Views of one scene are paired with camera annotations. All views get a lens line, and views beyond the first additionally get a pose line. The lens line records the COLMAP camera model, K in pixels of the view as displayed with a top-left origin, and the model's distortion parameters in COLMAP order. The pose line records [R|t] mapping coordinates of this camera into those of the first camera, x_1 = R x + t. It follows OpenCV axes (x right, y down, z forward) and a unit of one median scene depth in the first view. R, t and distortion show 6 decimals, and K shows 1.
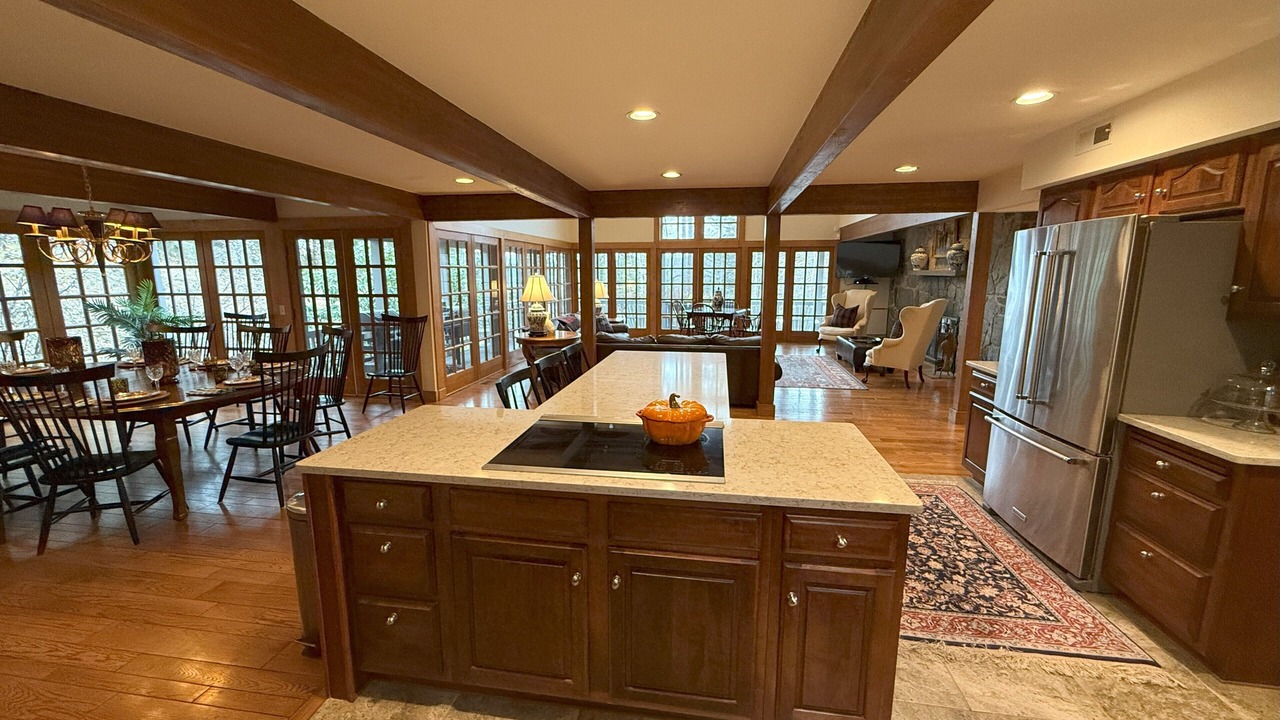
lens RADIAL K [[500.3, 0, 639.6], [0, 500.3, 356.9], [0, 0, 1]] dist [0.000677, 0.000497]
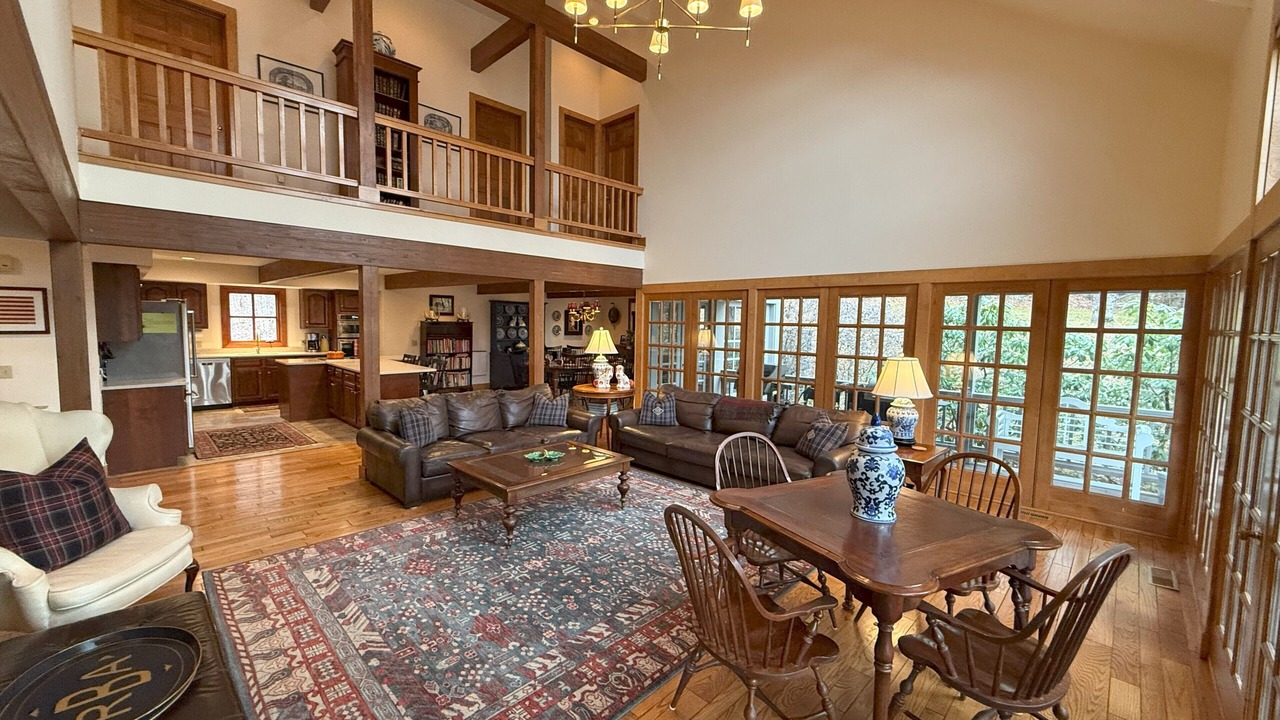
lens RADIAL K [[500.3, 0, 639.6], [0, 500.3, 356.9], [0, 0, 1]] dist [0.000677, 0.000497]
pose [[-0.578426, 0.050689, -0.814158, 1.032598], [-0.156757, 0.972559, 0.171921, -0.507597], [0.800531, 0.227069, -0.554608, 2.764580]]
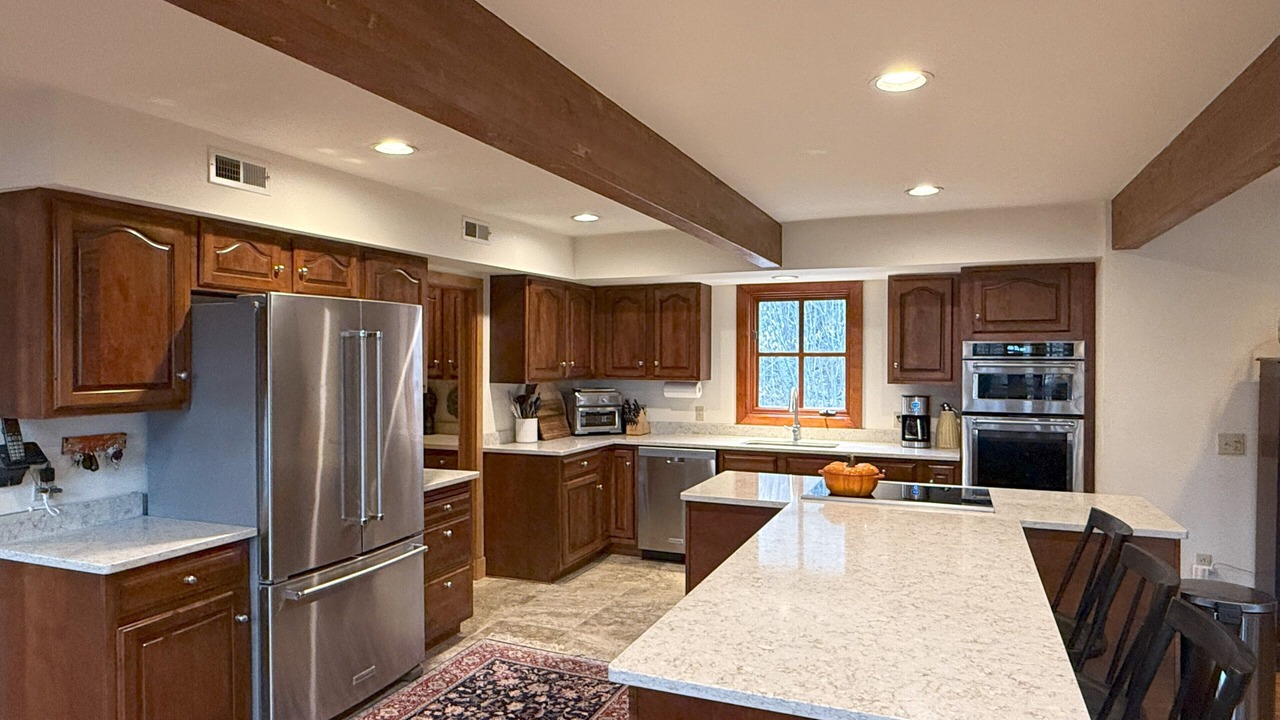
lens RADIAL K [[776.4, 0, 640.0], [0, 776.4, 360.0], [0, 0, 1]] dist [0.004163, 0.001330]
pose [[-0.972289, -0.002676, 0.233766, 0.064535], [0.037639, 0.985097, 0.167828, -0.248736], [-0.230731, 0.171976, -0.957699, 1.460078]]
